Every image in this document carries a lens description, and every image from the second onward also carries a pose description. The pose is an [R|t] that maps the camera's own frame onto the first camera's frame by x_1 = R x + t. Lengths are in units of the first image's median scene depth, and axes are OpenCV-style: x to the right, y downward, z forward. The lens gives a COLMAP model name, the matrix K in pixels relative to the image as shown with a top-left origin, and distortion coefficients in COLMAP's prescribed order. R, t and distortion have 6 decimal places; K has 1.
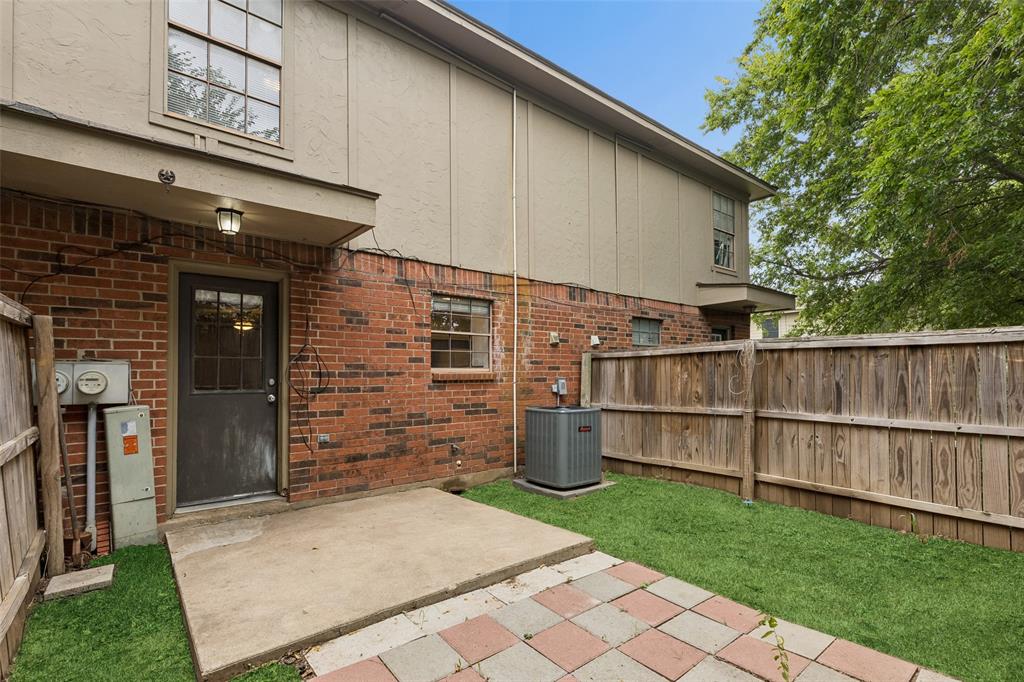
lens RADIAL K [[475.7, 0, 506.9], [0, 475.7, 361.2], [0, 0, 1]] dist [0.002041, -0.000136]
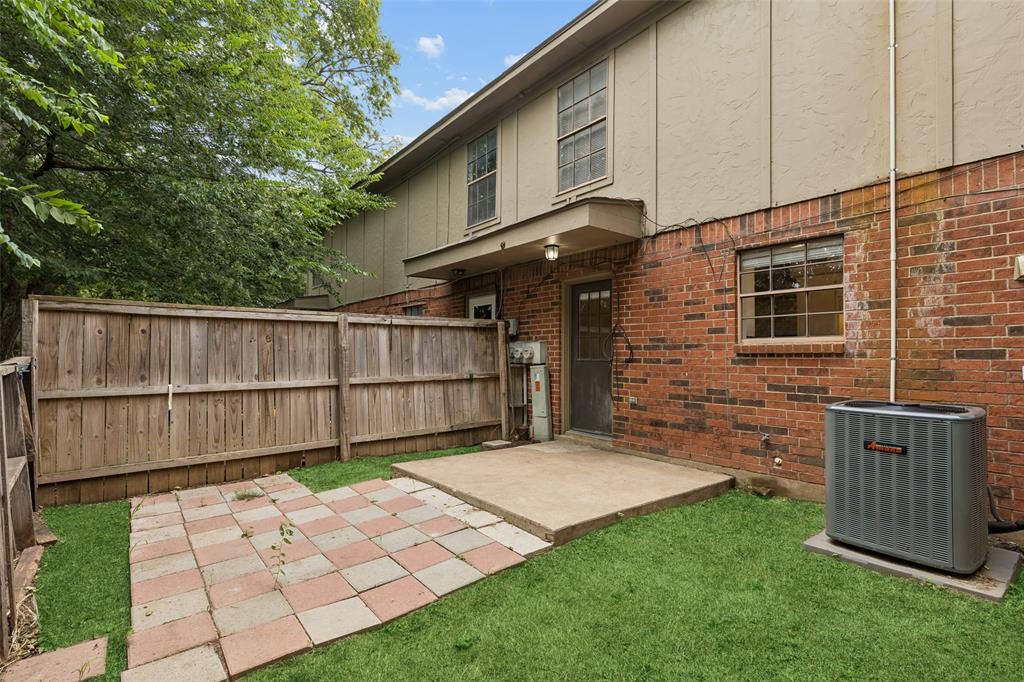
lens RADIAL K [[463.1, 0, 515.1], [0, 463.1, 339.3], [0, 0, 1]] dist [0.013429, -0.000932]
pose [[0.013180, -0.027215, -0.999543, 0.728742], [0.029406, 0.999208, -0.026818, 0.027891], [0.999481, -0.029039, 0.013970, 0.641336]]
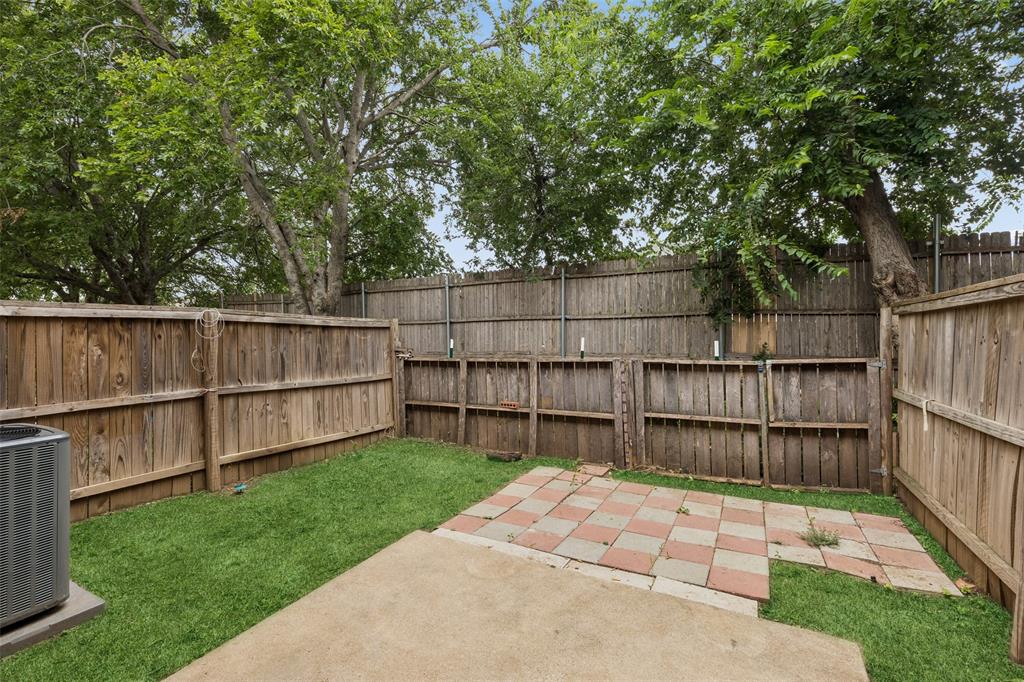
lens RADIAL K [[463.6, 0, 513.8], [0, 463.6, 334.3], [0, 0, 1]] dist [0.008976, -0.000790]
pose [[-0.393170, 0.010707, 0.919403, -0.503889], [-0.026609, 0.999381, -0.023018, 0.006597], [-0.919081, -0.033514, -0.392642, 0.827527]]
